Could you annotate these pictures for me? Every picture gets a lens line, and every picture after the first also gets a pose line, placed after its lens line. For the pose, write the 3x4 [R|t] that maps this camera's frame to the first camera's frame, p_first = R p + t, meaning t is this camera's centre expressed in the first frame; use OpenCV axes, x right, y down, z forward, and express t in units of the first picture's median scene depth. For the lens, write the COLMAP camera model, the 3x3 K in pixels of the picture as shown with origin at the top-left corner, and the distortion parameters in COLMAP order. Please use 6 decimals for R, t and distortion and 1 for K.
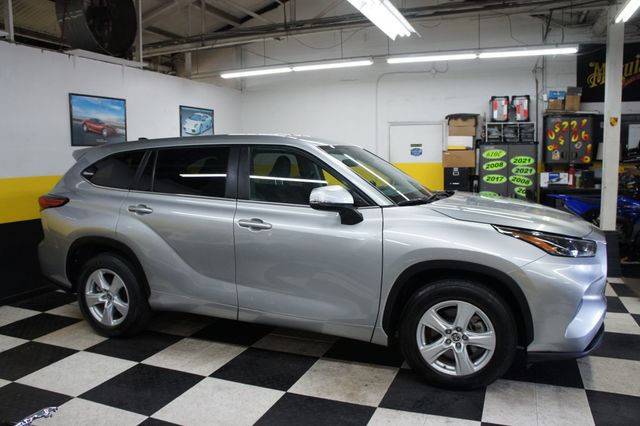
lens RADIAL K [[501.5, 0, 316.6], [0, 501.5, 210.3], [0, 0, 1]] dist [-0.178282, 0.120592]
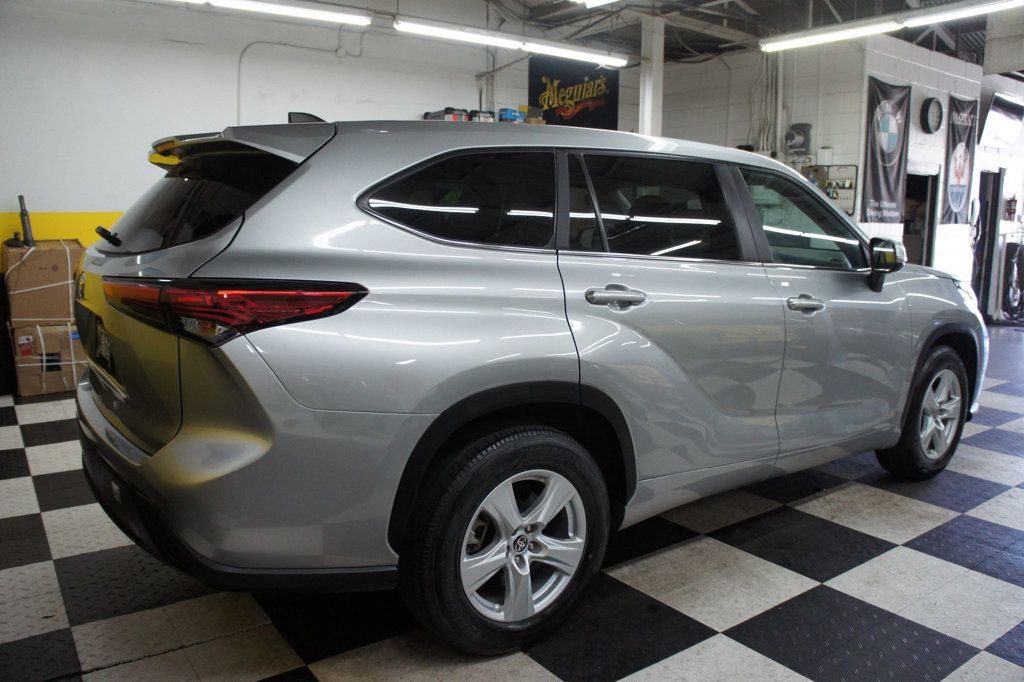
lens RADIAL K [[802.4, 0, 513.2], [0, 802.4, 342.1], [0, 0, 1]] dist [-0.178282, 0.120592]
pose [[0.530043, -0.113526, 0.840337, -1.048935], [0.067493, 0.993502, 0.091647, -0.033456], [-0.845281, 0.008140, 0.534261, 0.777430]]
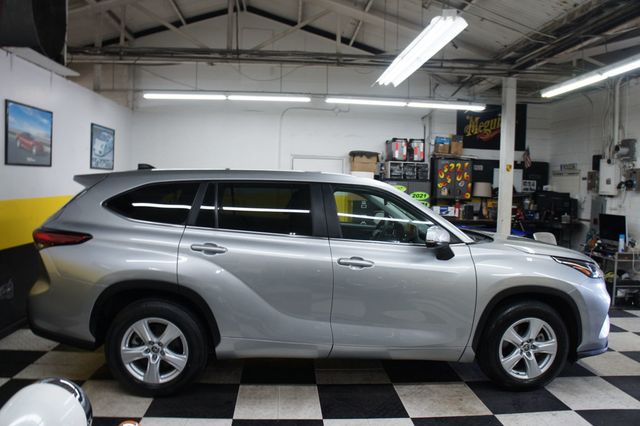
lens RADIAL K [[501.5, 0, 318.0], [0, 501.5, 207.8], [0, 0, 1]] dist [-0.178282, 0.120592]
pose [[0.898186, 0.016708, 0.439297, -0.627563], [0.006176, 0.998699, -0.050611, -0.030687], [-0.439571, 0.048172, 0.896915, 0.104041]]
